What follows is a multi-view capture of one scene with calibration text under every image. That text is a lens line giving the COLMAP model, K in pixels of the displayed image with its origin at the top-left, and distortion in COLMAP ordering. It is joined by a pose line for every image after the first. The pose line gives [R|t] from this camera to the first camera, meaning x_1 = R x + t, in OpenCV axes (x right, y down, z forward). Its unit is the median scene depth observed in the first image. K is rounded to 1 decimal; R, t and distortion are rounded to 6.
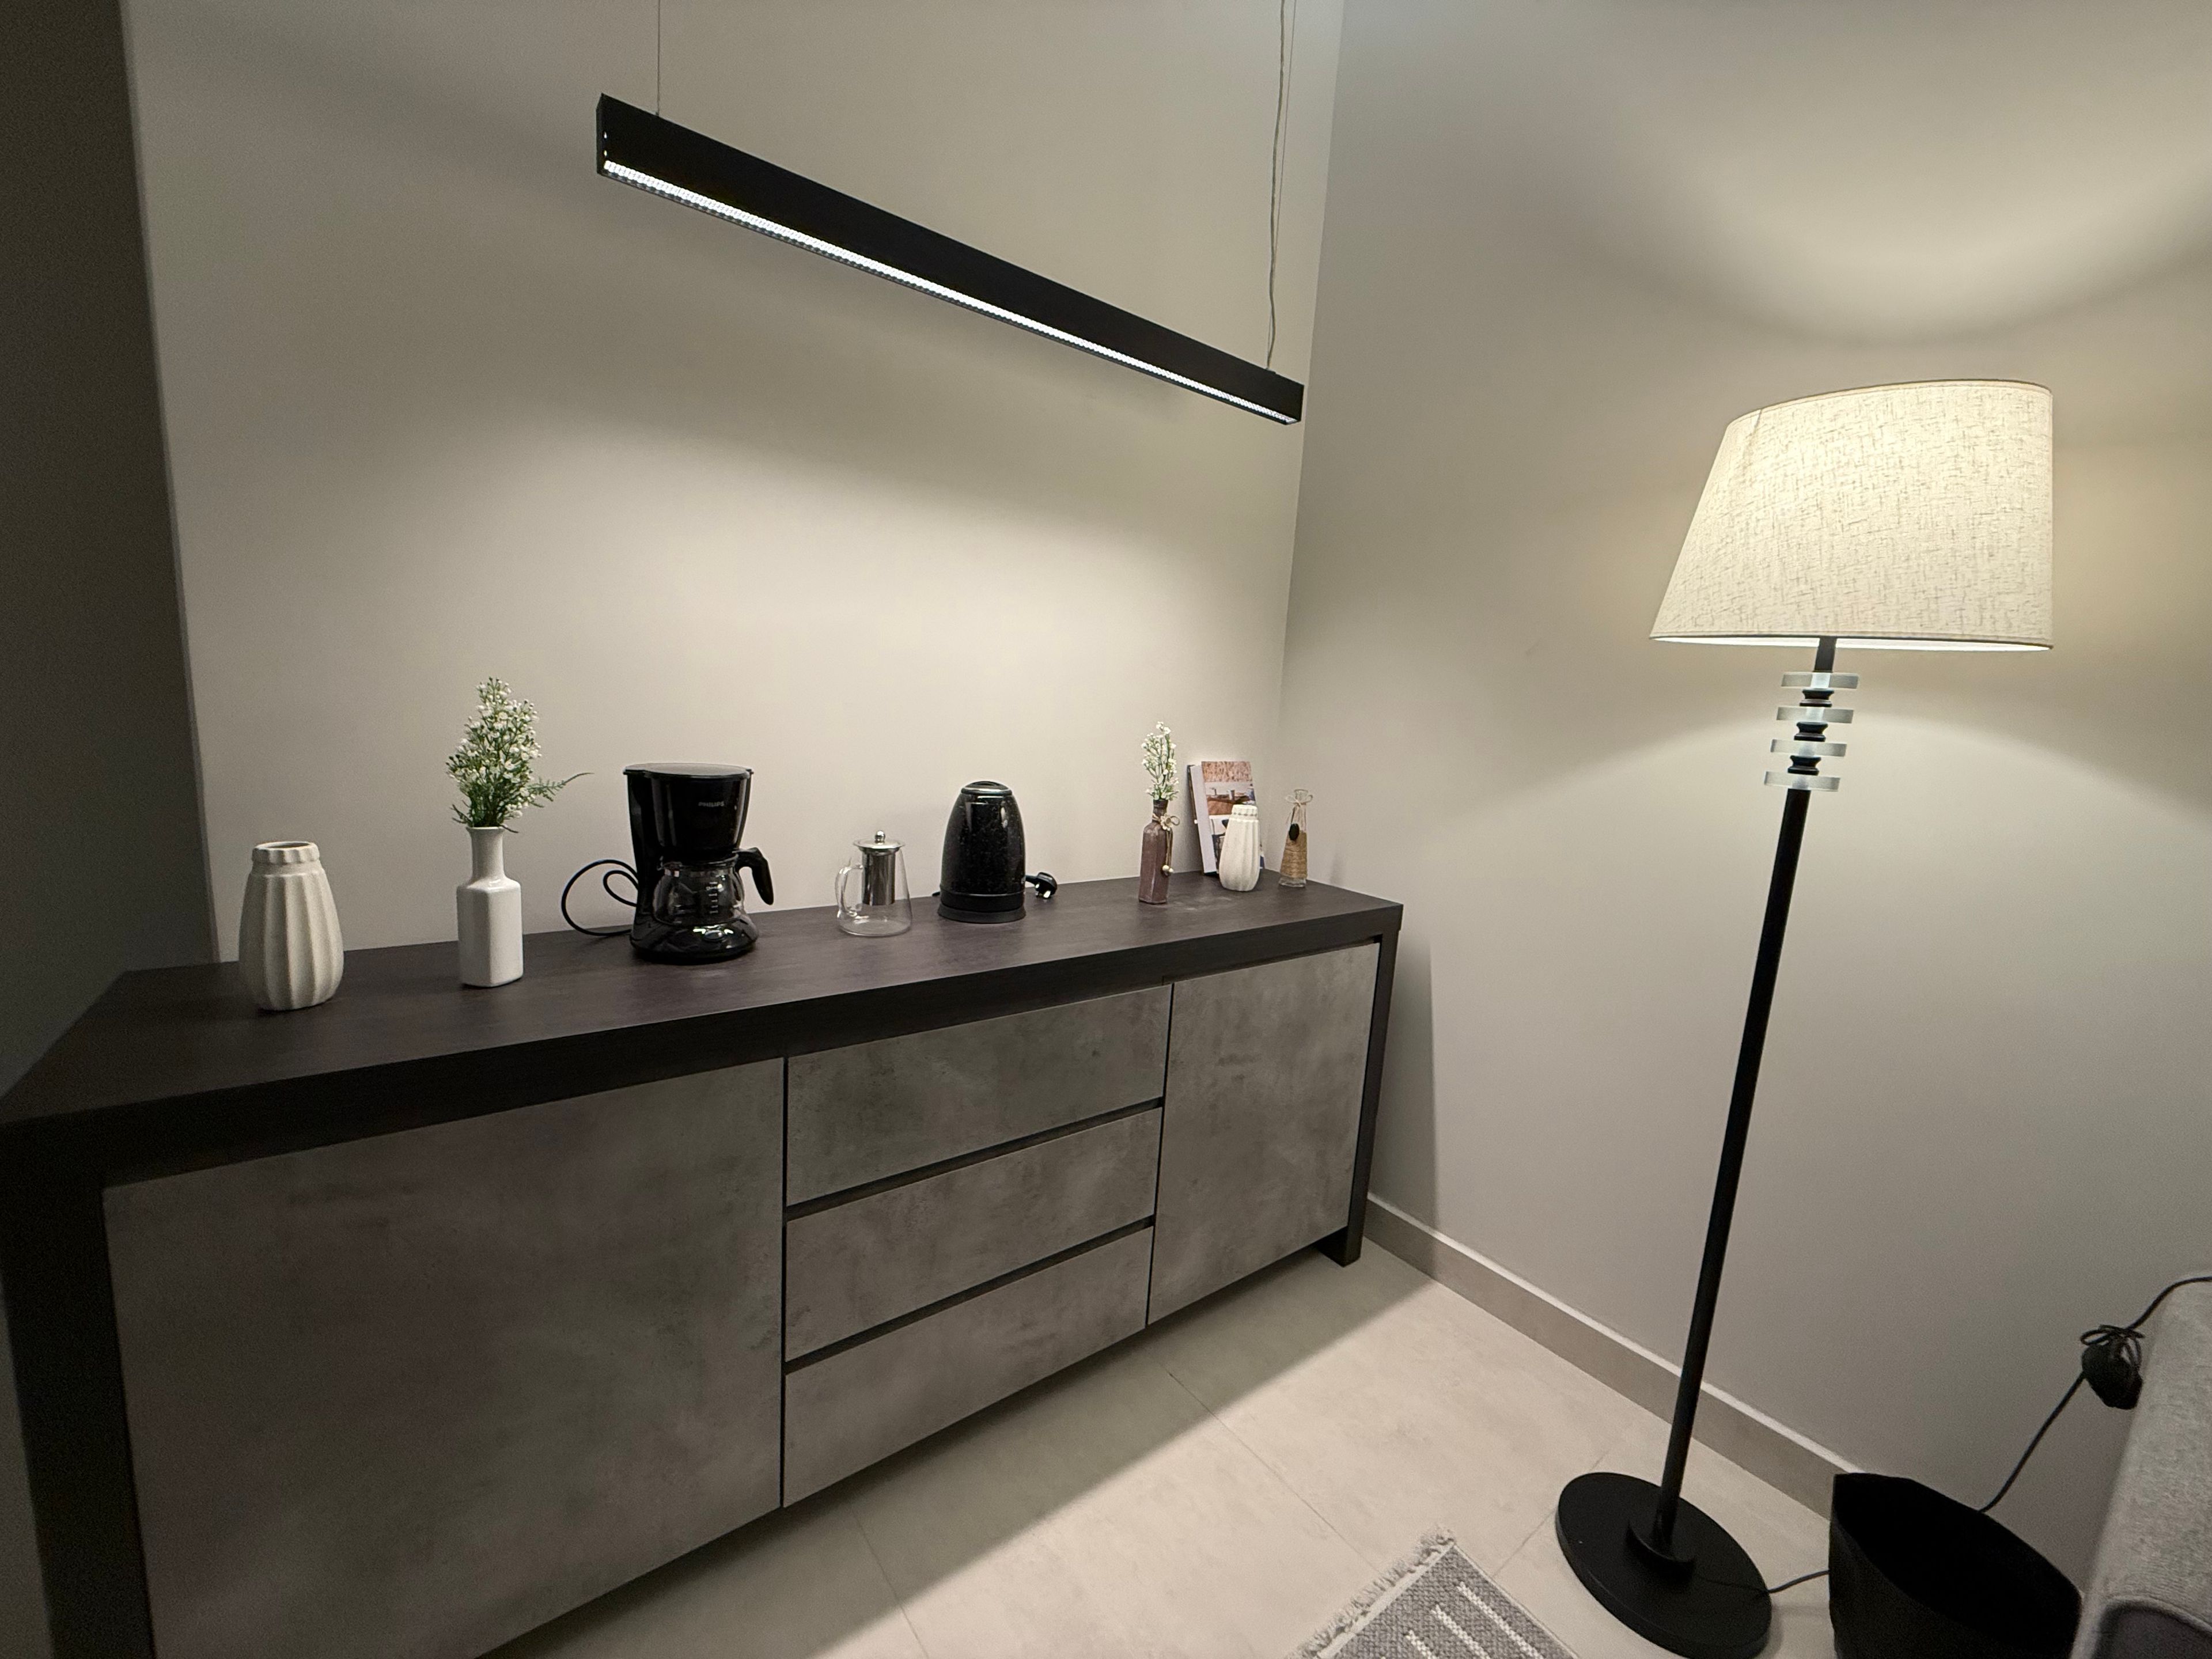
lens RADIAL K [[879.9, 0, 1095.3], [0, 879.9, 833.6], [0, 0, 1]] dist [0.002412, 0.000361]
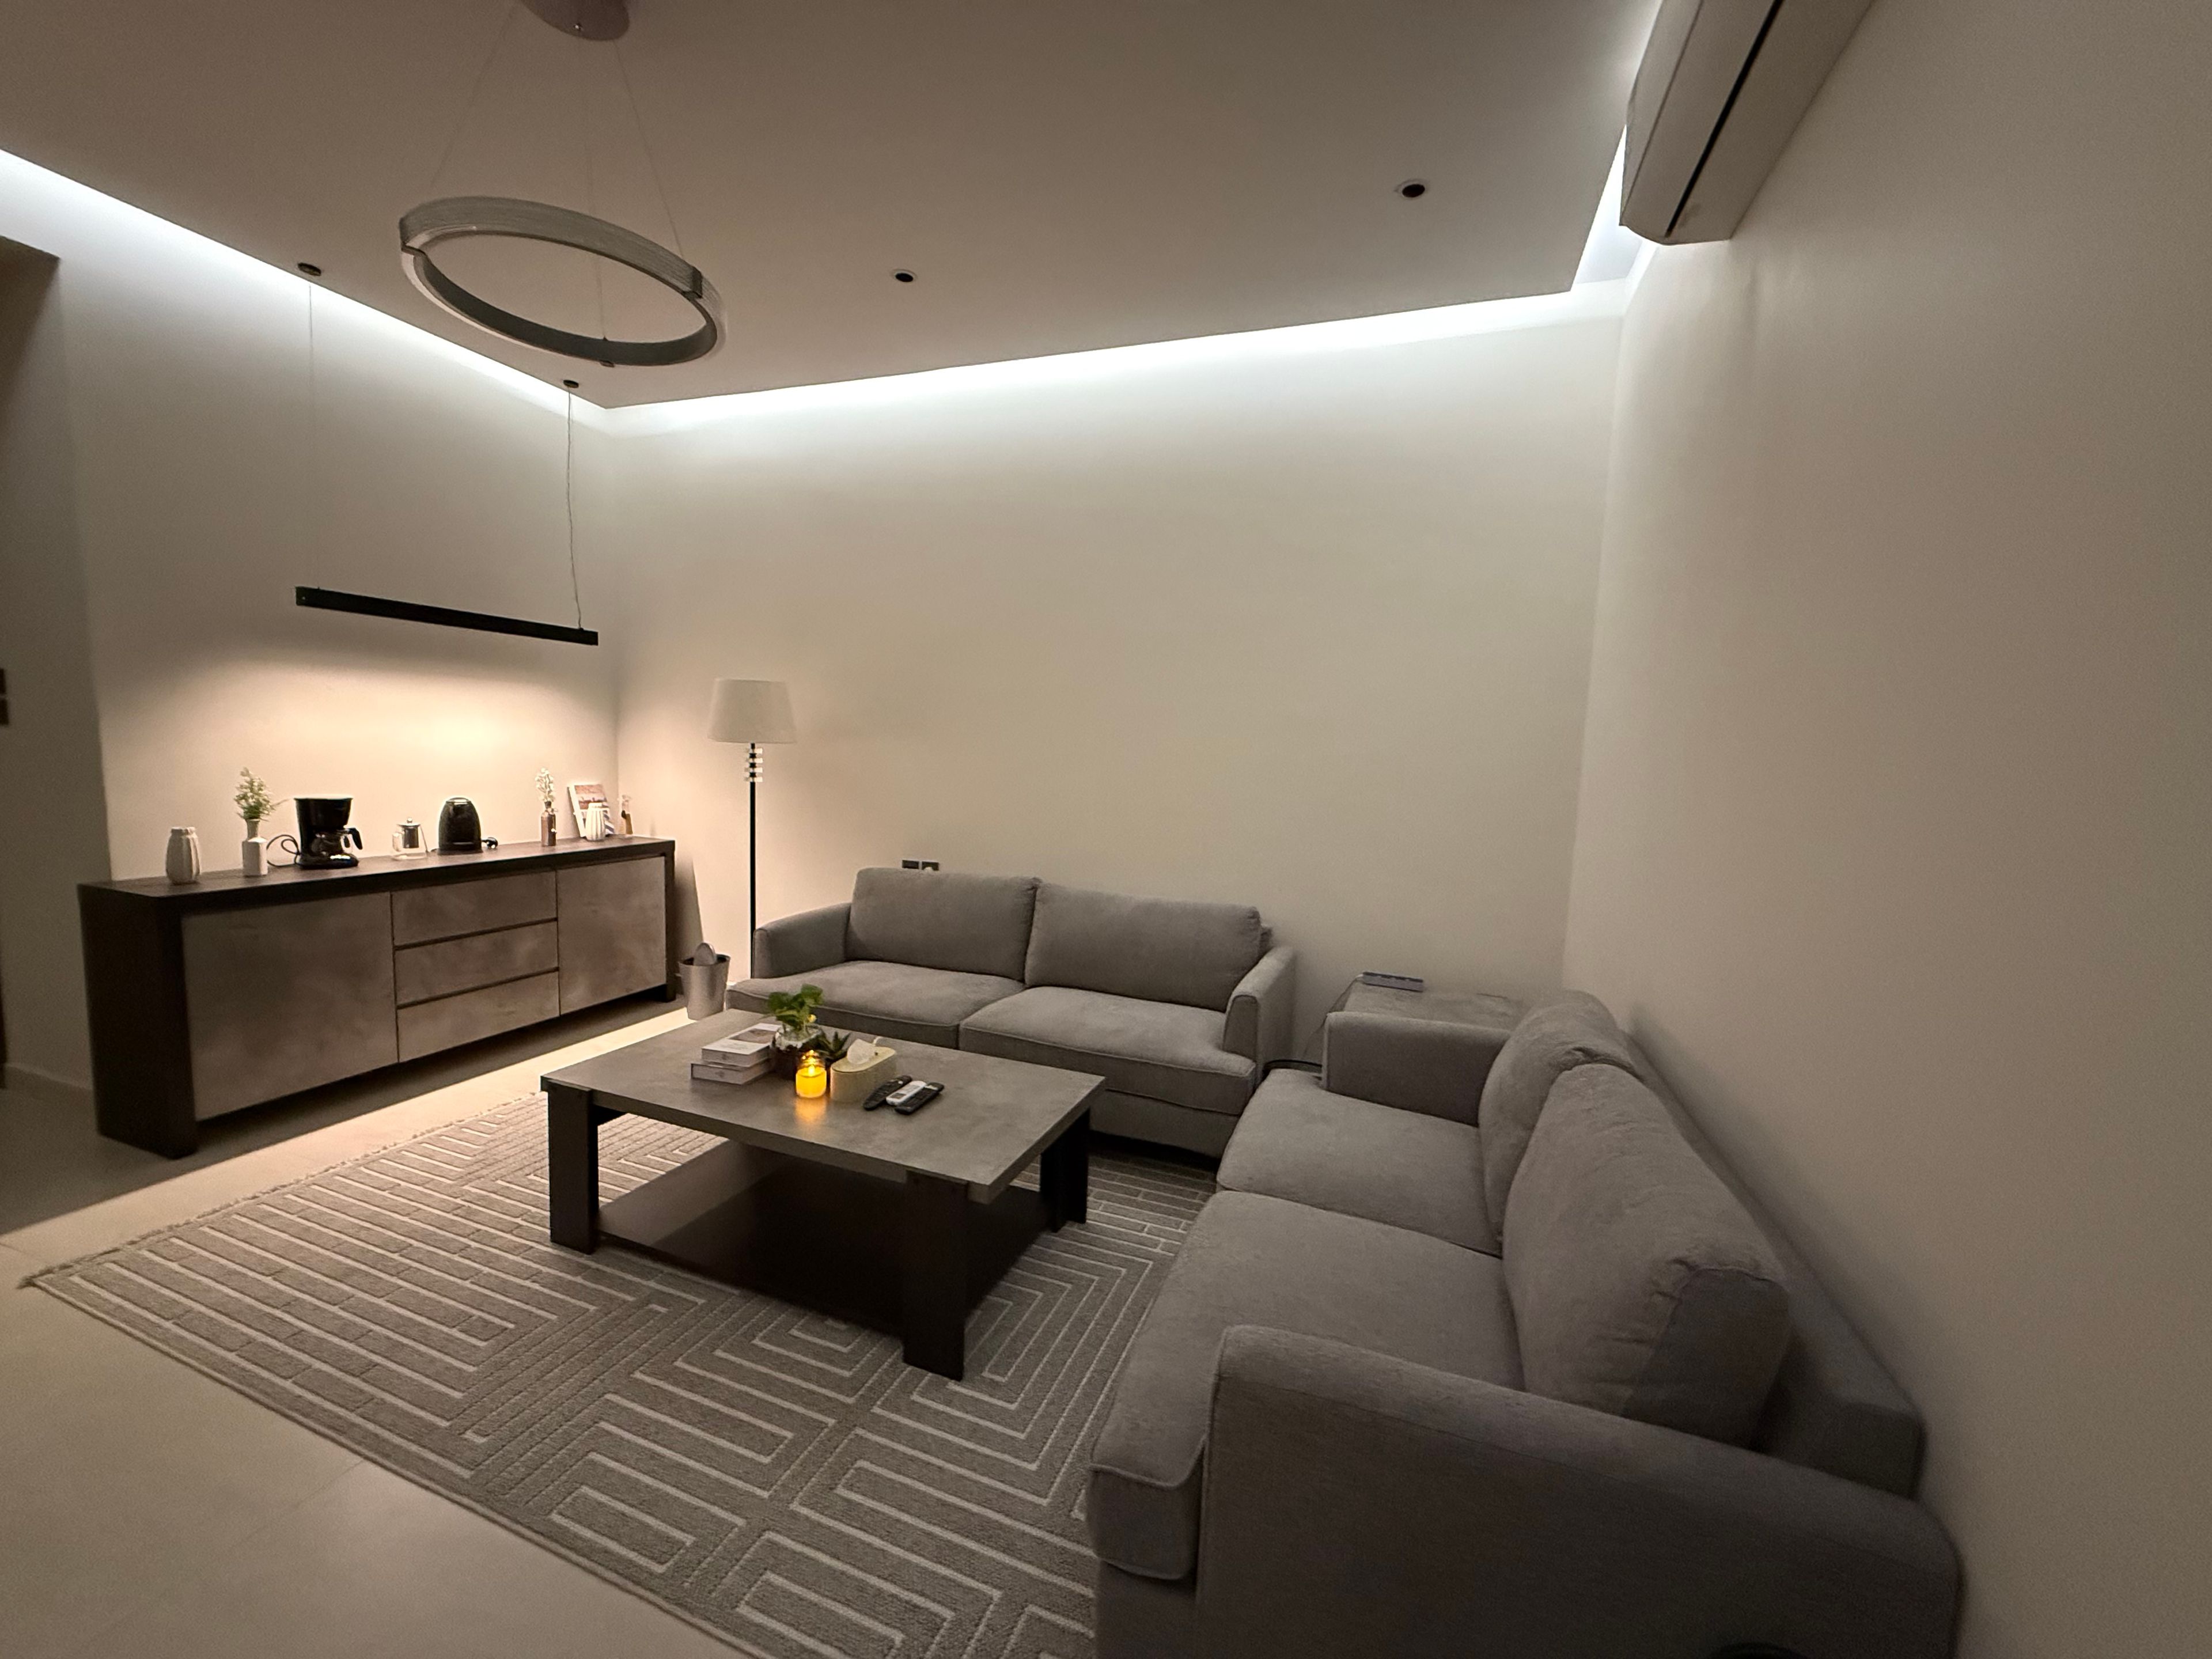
lens RADIAL K [[879.9, 0, 1095.3], [0, 879.9, 833.6], [0, 0, 1]] dist [0.002412, 0.000361]
pose [[0.847860, -0.085396, 0.523298, 0.096018], [0.099022, 0.995083, 0.001947, 0.237405], [-0.520892, 0.050167, 0.852147, -2.255134]]
